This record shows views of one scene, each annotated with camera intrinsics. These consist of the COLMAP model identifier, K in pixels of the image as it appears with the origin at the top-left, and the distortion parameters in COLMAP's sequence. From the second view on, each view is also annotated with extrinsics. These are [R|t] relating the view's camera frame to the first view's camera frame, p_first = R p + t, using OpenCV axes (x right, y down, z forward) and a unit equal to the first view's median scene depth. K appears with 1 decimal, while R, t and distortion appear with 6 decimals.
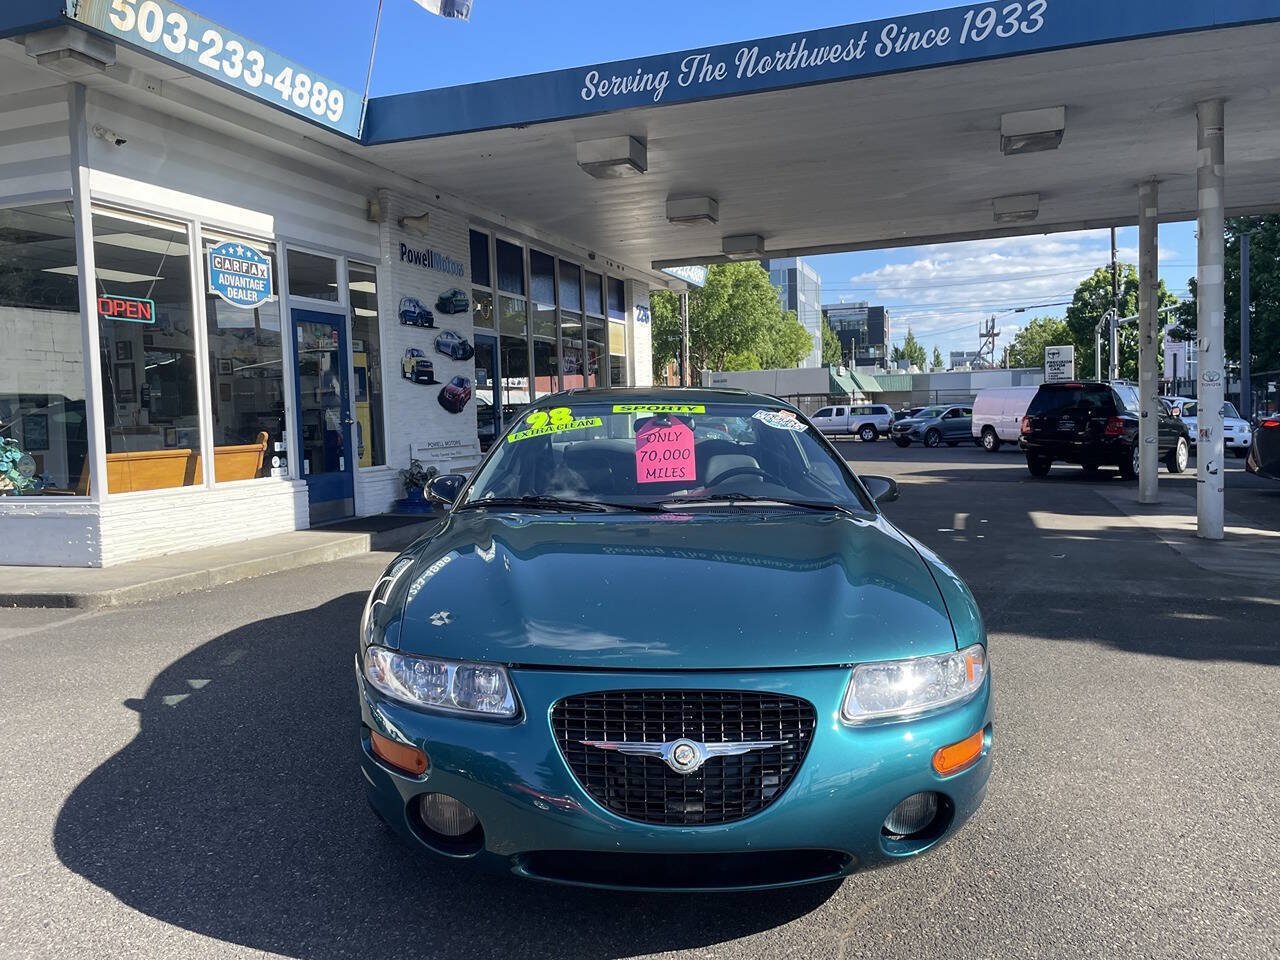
lens RADIAL K [[1015.2, 0, 663.3], [0, 1015.2, 477.1], [0, 0, 1]] dist [0.087295, -0.114693]
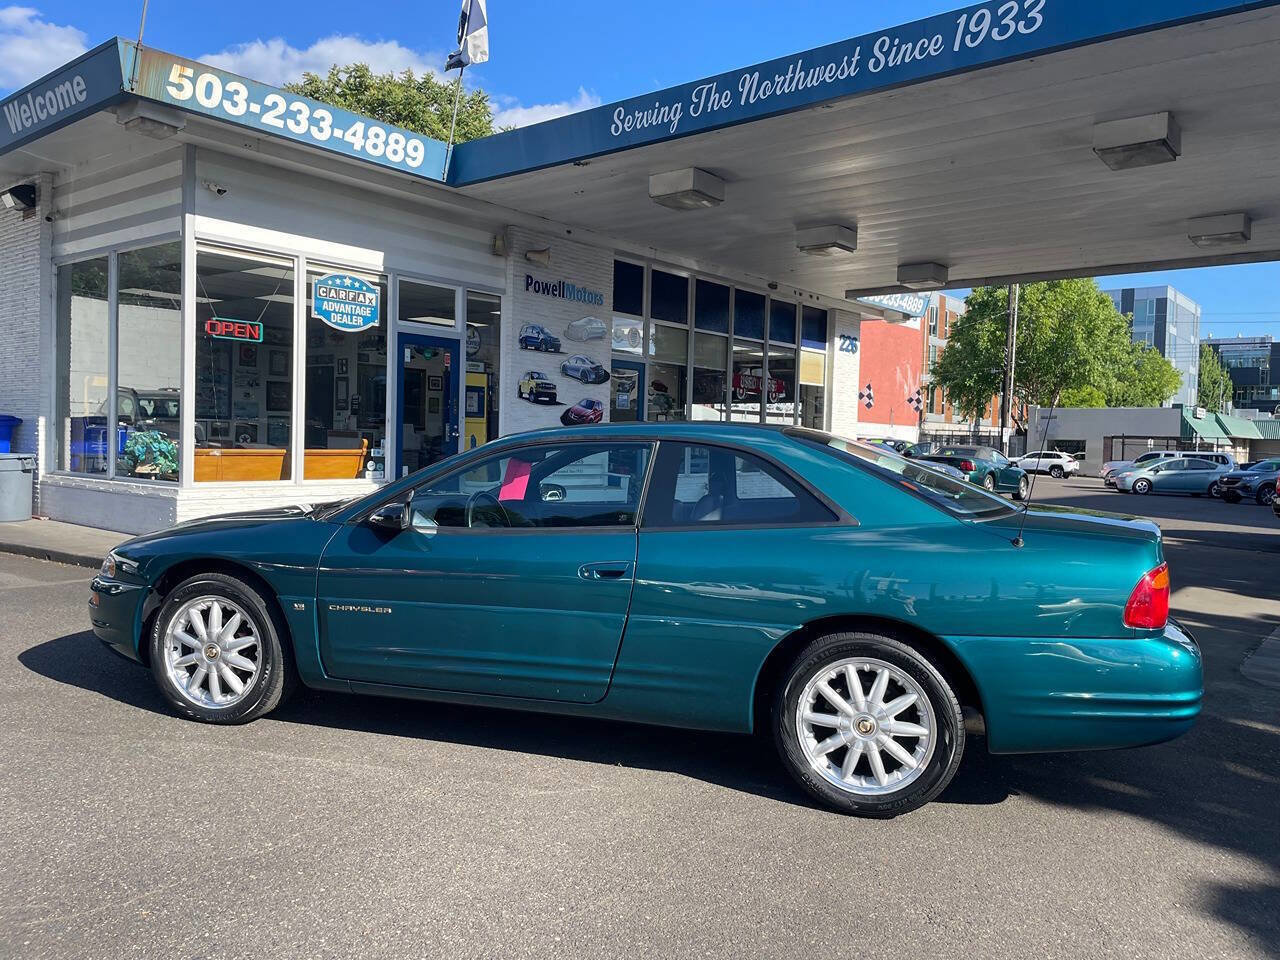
lens RADIAL K [[988.4, 0, 645.5], [0, 988.4, 485.9], [0, 0, 1]] dist [0.086528, -0.107985]
pose [[0.928604, 0.074202, -0.363578, 0.328012], [-0.079518, 0.996833, 0.000349, -0.017841], [0.362453, 0.028586, 0.931564, 0.081095]]
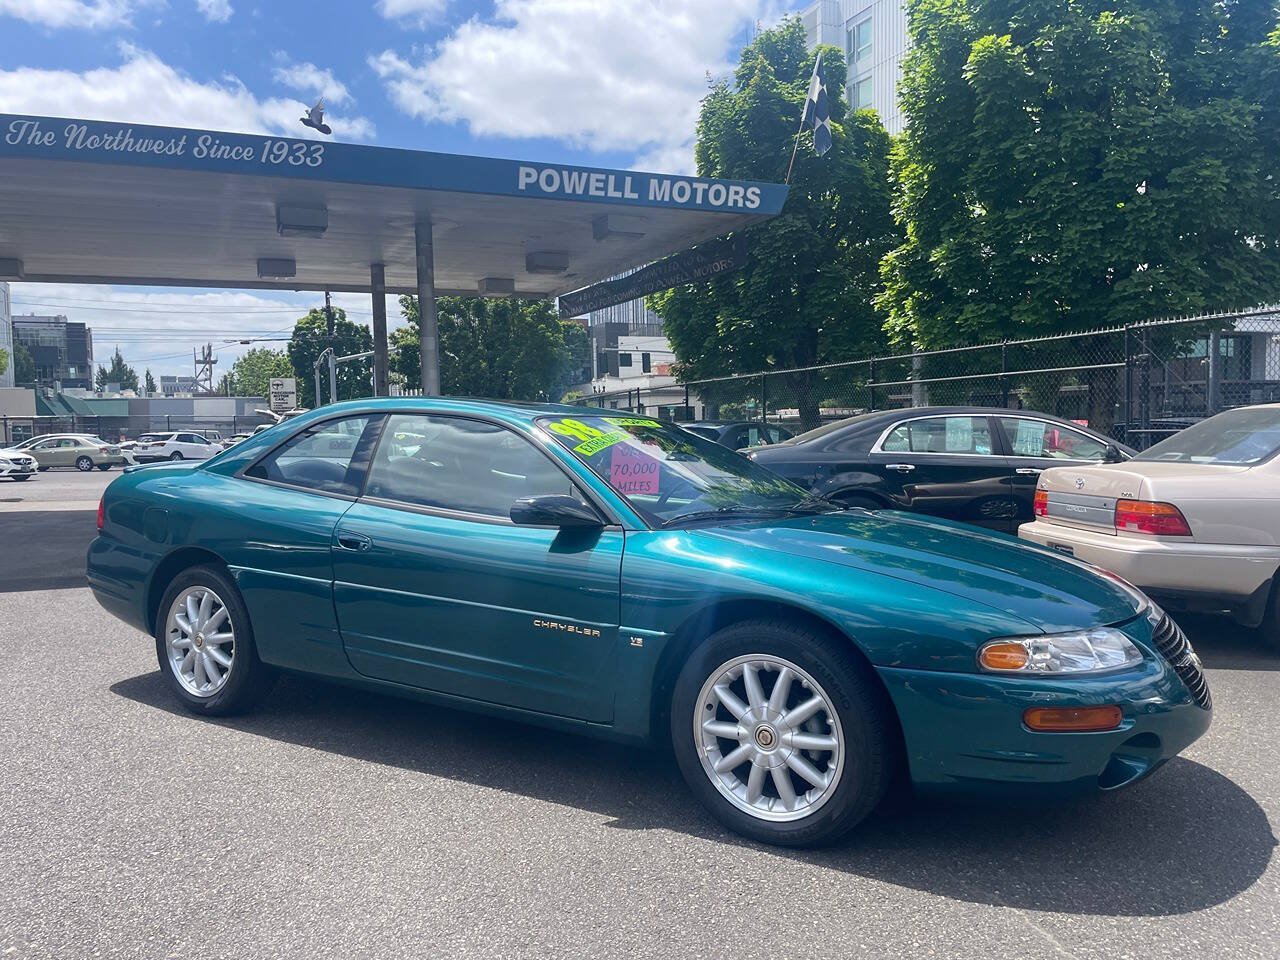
lens RADIAL K [[988.4, 0, 645.5], [0, 988.4, 485.9], [0, 0, 1]] dist [0.086528, -0.107985]
pose [[0.747922, -0.021828, 0.663428, -0.184593], [0.033168, 0.999440, -0.004509, 0.022289], [-0.662958, 0.025377, 0.748227, -0.260889]]
